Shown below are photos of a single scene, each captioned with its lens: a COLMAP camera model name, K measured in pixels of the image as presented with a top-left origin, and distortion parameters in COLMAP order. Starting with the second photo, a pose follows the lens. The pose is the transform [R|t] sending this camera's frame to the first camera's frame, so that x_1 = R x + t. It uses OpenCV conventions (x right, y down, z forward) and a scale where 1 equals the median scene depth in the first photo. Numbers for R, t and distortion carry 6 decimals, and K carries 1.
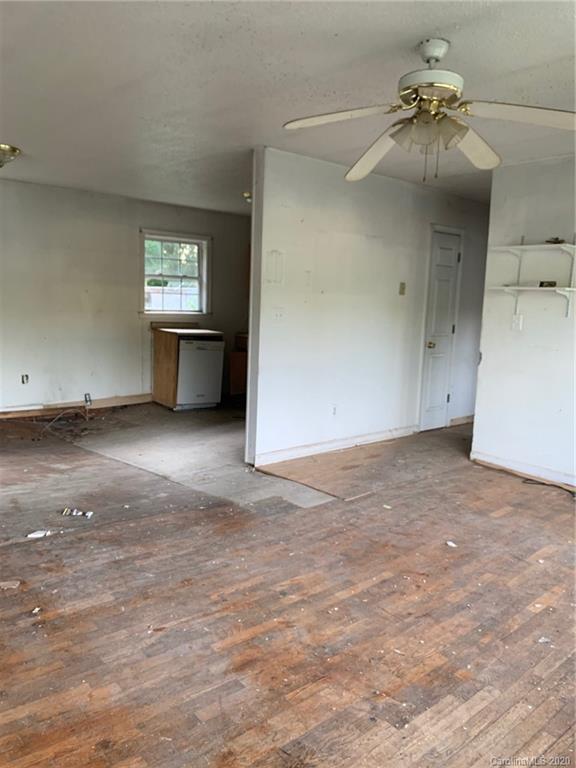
lens RADIAL K [[602.8, 0, 288.0], [0, 602.8, 384.0], [0, 0, 1]] dist [0.007314, -0.008417]
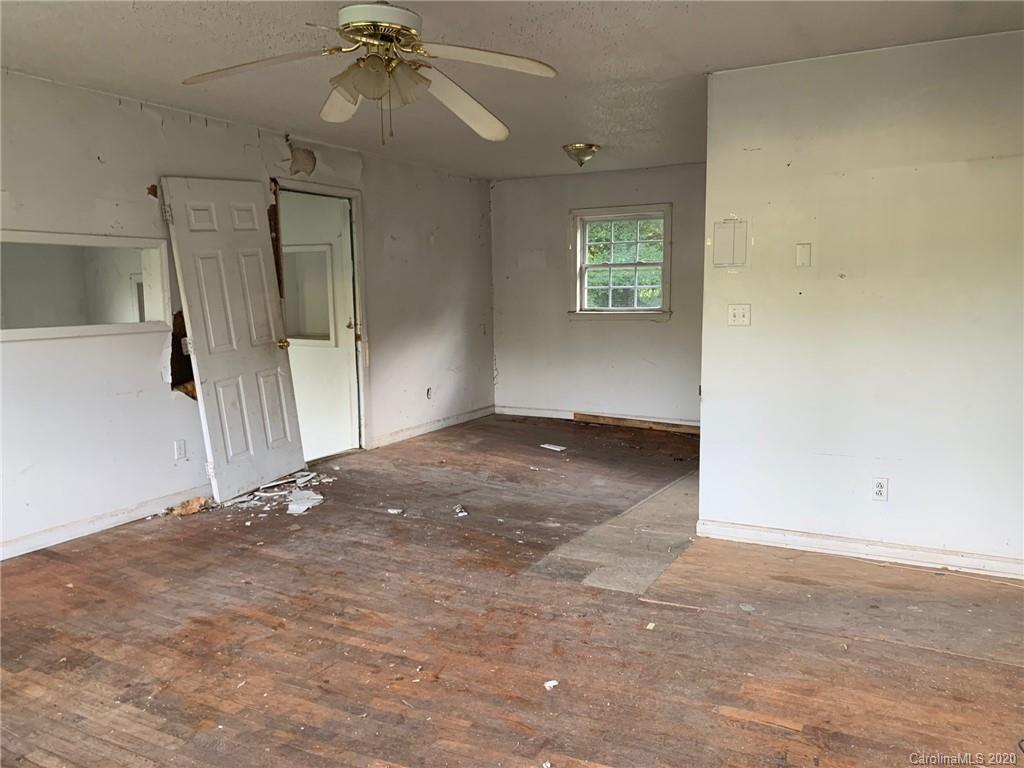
lens RADIAL K [[777.8, 0, 515.1], [0, 777.8, 442.4], [0, 0, 1]] dist [0.000986, -0.002964]
pose [[0.359849, 0.153505, -0.920296, 1.033645], [-0.109968, 0.986476, 0.121545, -0.083121], [0.926507, 0.057465, 0.371863, 0.698244]]
